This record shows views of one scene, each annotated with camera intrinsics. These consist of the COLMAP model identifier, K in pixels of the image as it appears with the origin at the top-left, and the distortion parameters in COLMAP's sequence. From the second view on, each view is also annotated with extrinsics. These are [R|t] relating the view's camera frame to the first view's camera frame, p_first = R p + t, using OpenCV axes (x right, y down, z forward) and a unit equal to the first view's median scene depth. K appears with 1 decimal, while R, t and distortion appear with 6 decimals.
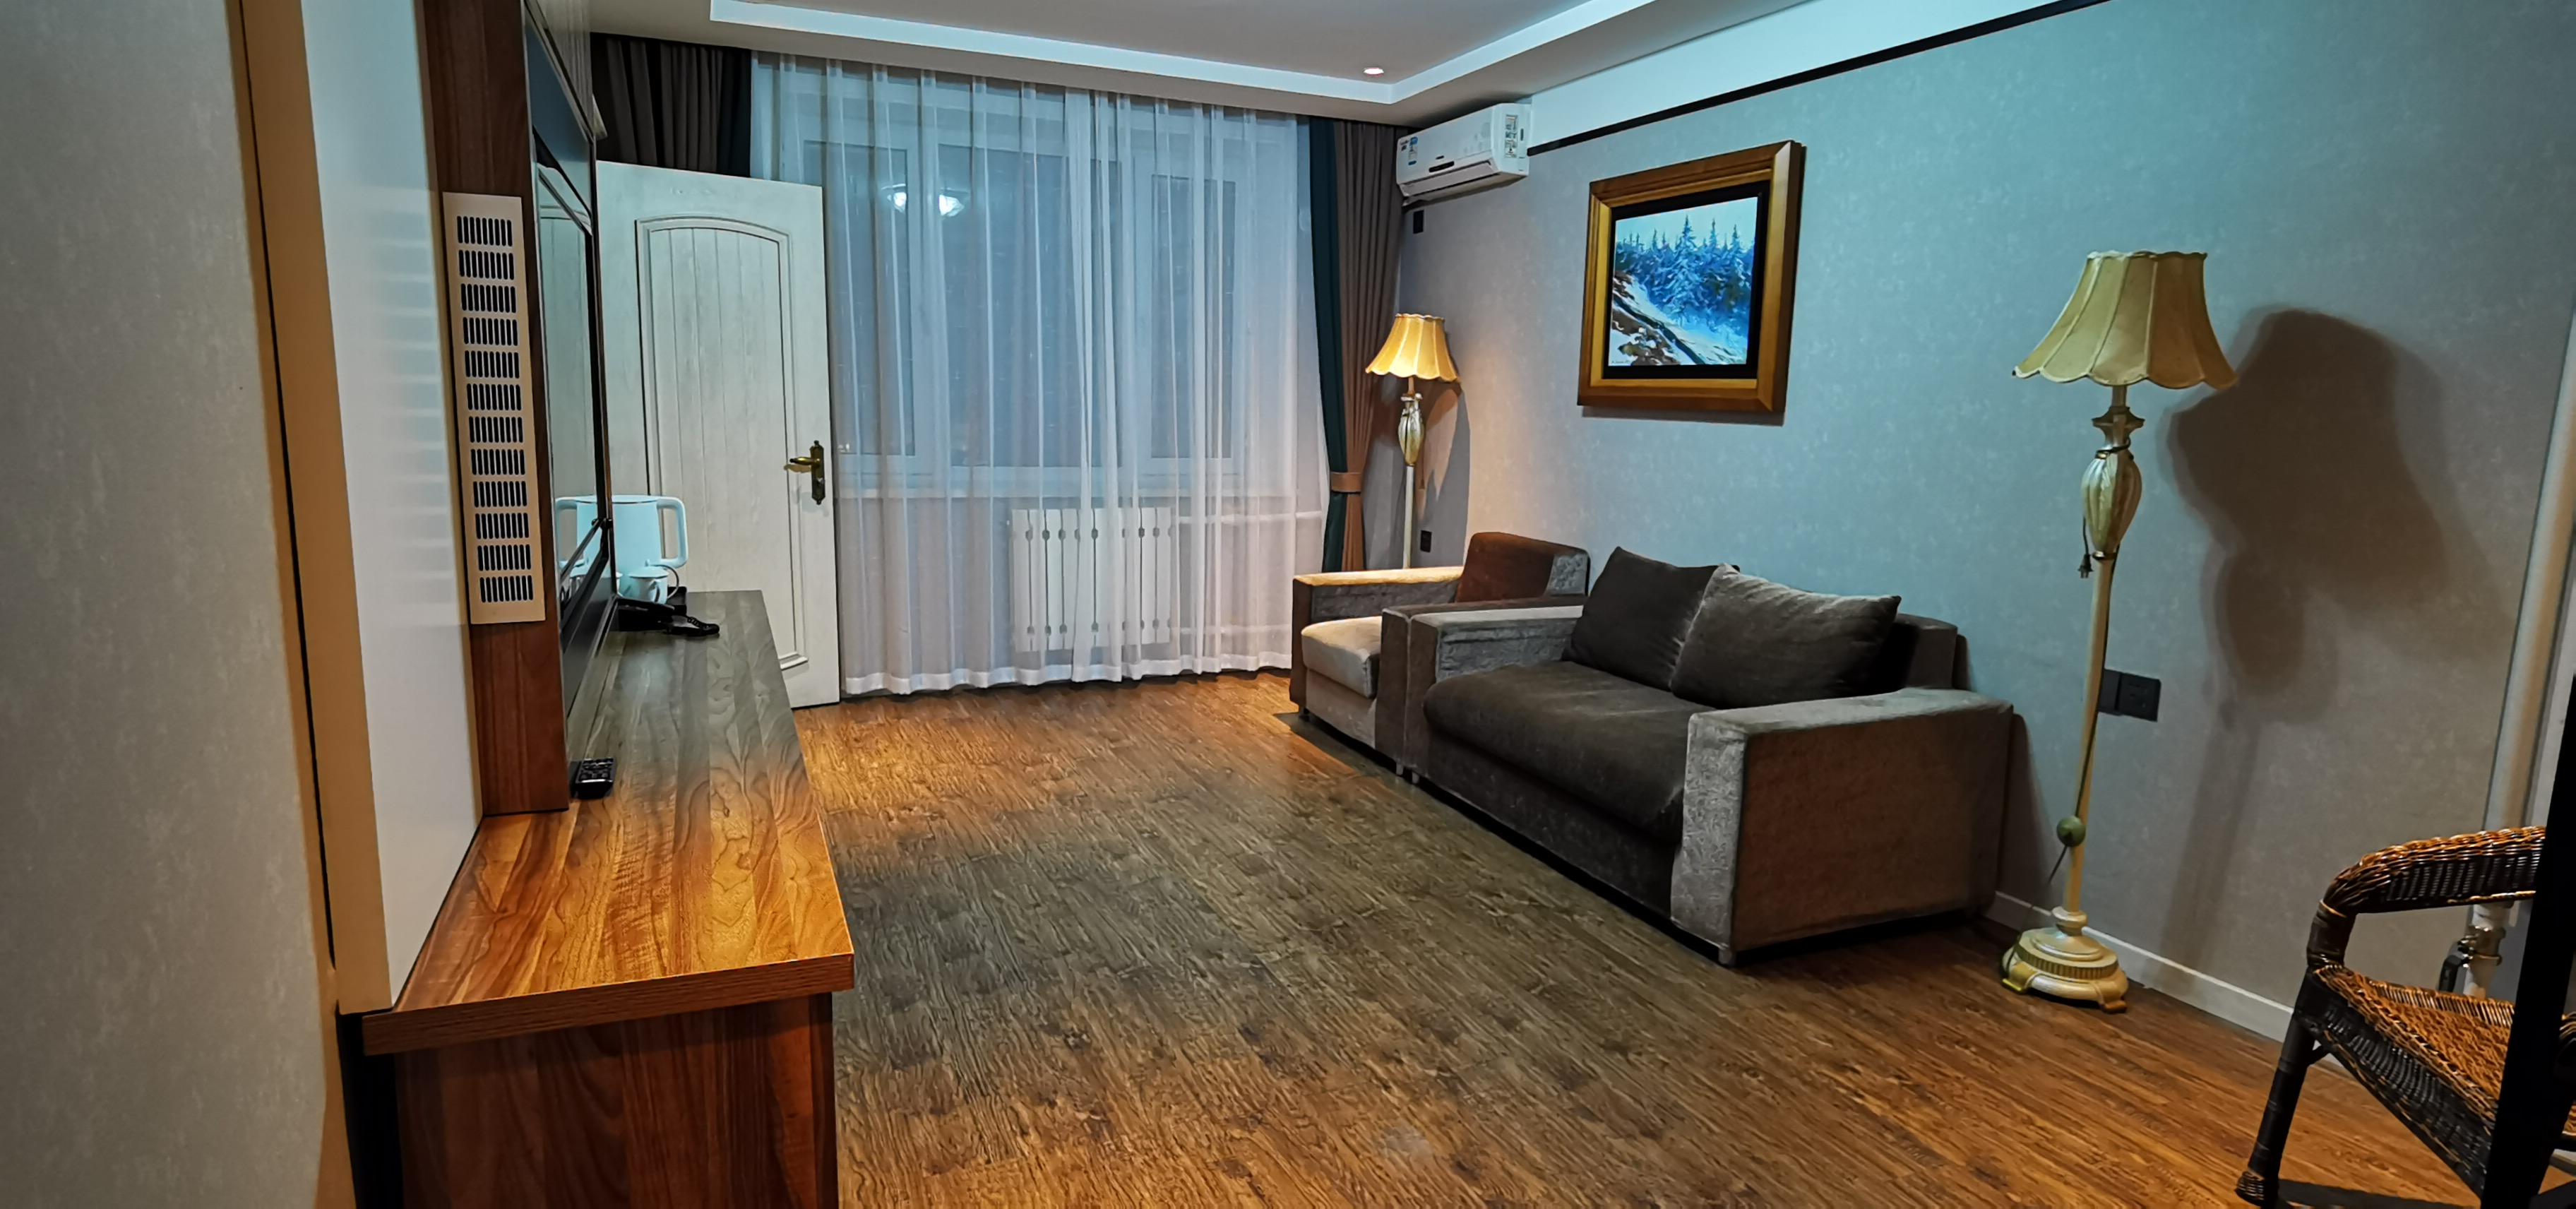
lens RADIAL K [[1342.2, 0, 1288.0], [0, 1342.2, 604.5], [0, 0, 1]] dist [-0.000480, -0.000149]
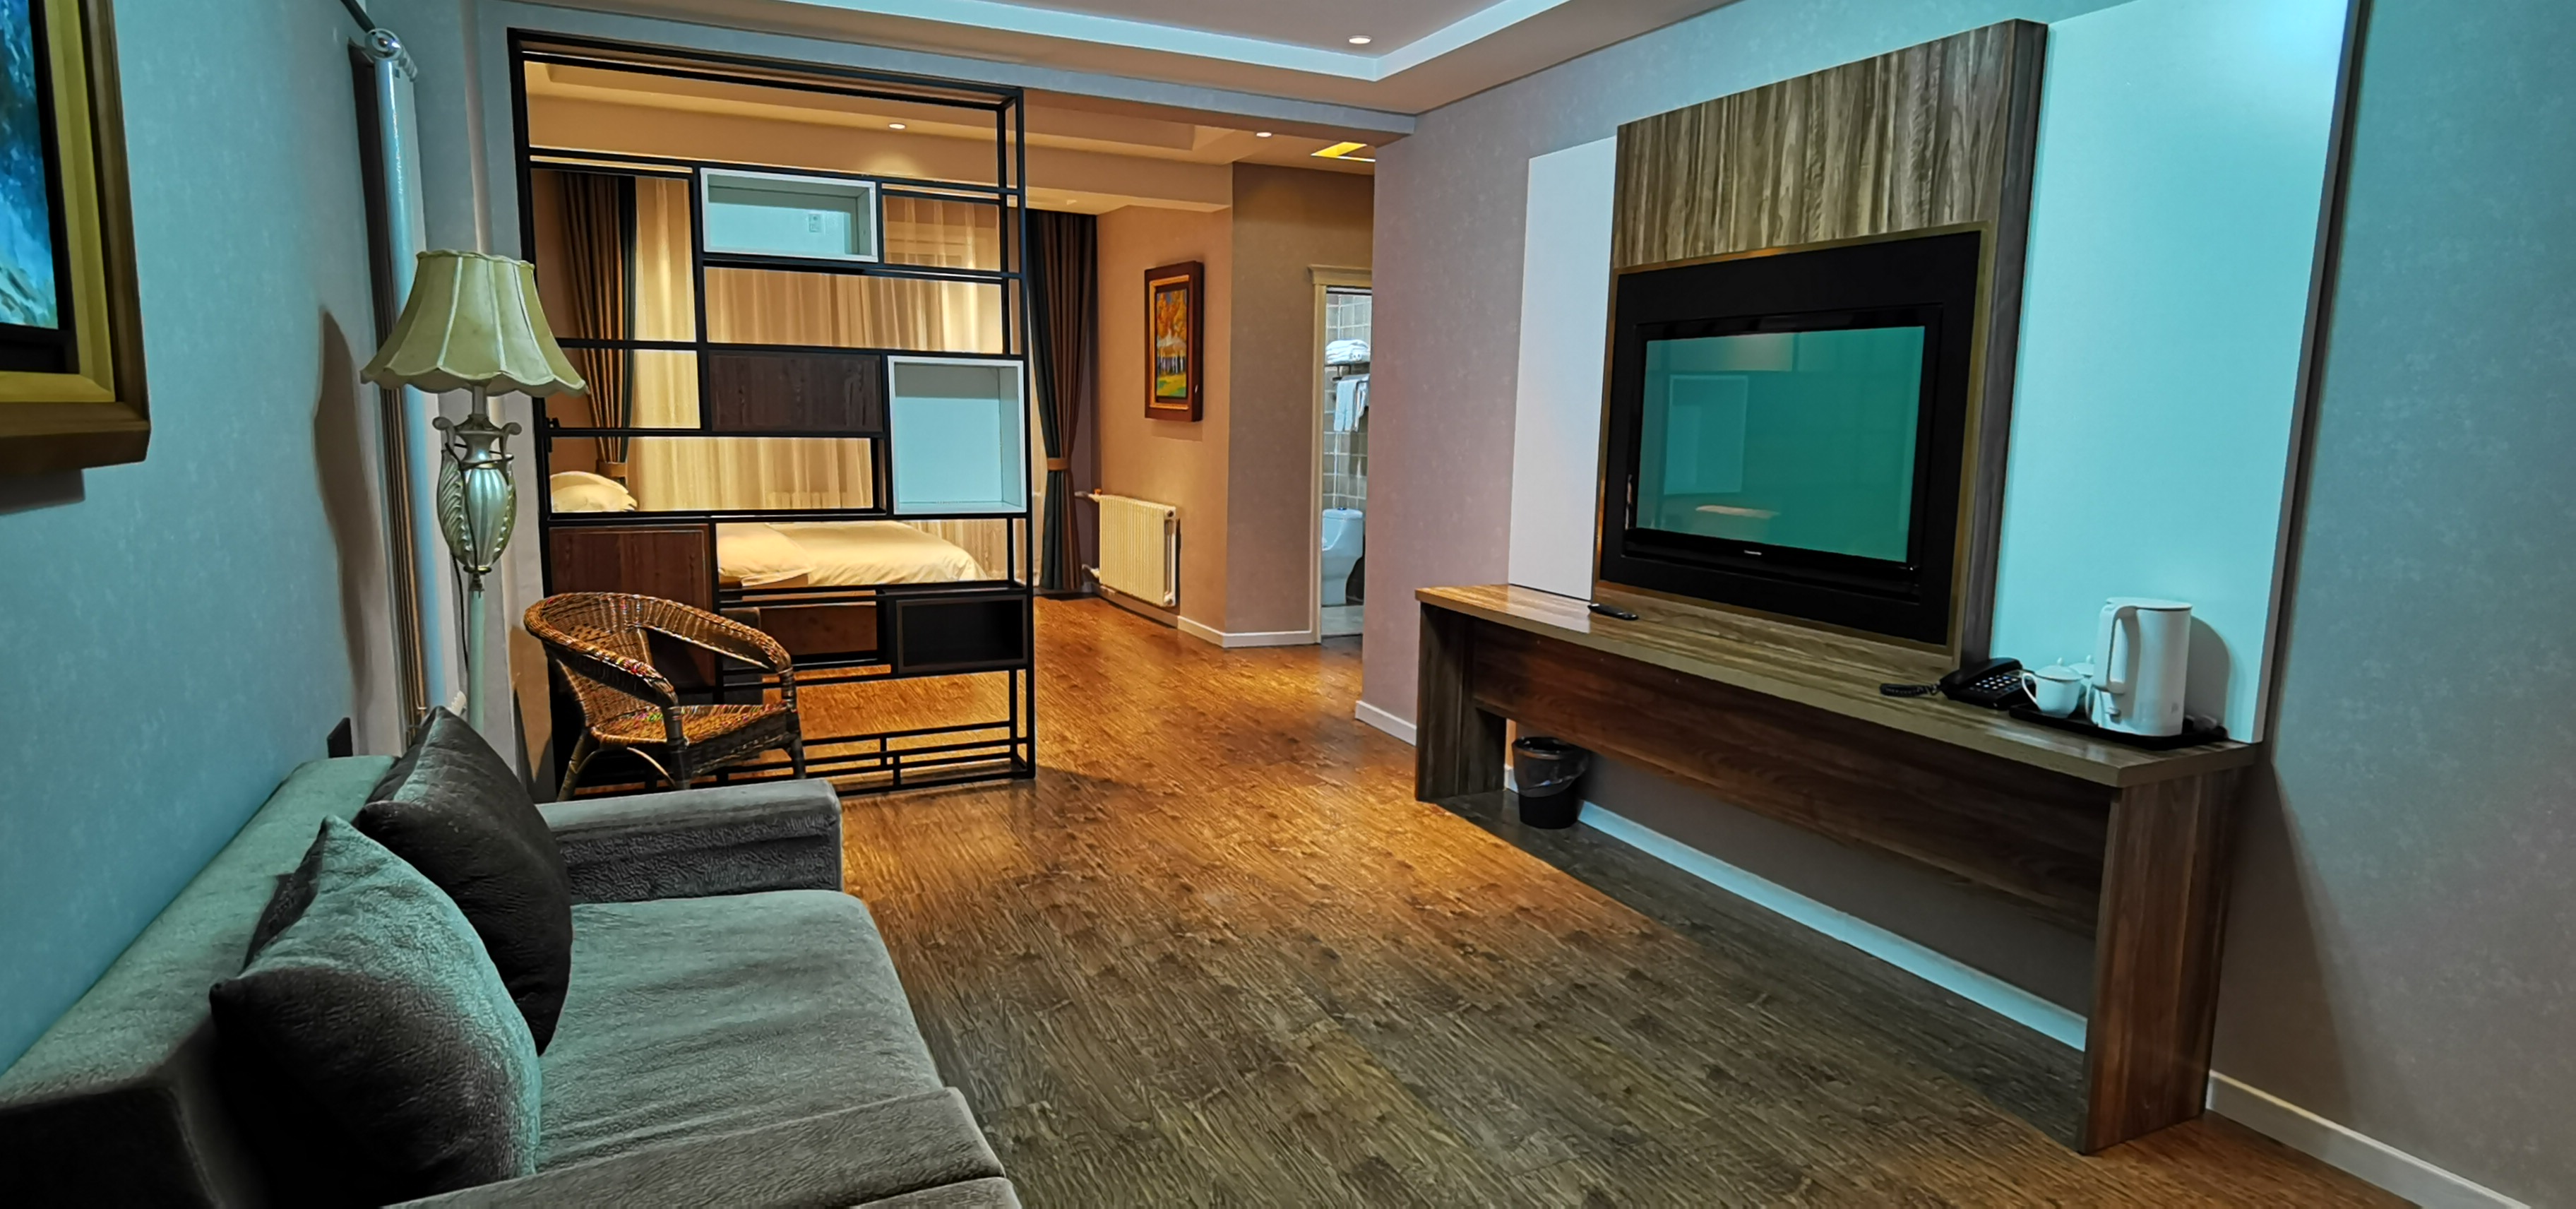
lens RADIAL K [[1342.2, 0, 1288.0], [0, 1342.2, 604.5], [0, 0, 1]] dist [-0.000480, -0.000149]
pose [[-0.998464, -0.037874, -0.040442, 0.067130], [-0.048130, 0.954466, 0.294413, -0.320951], [0.027450, 0.295907, -0.954822, 1.936996]]
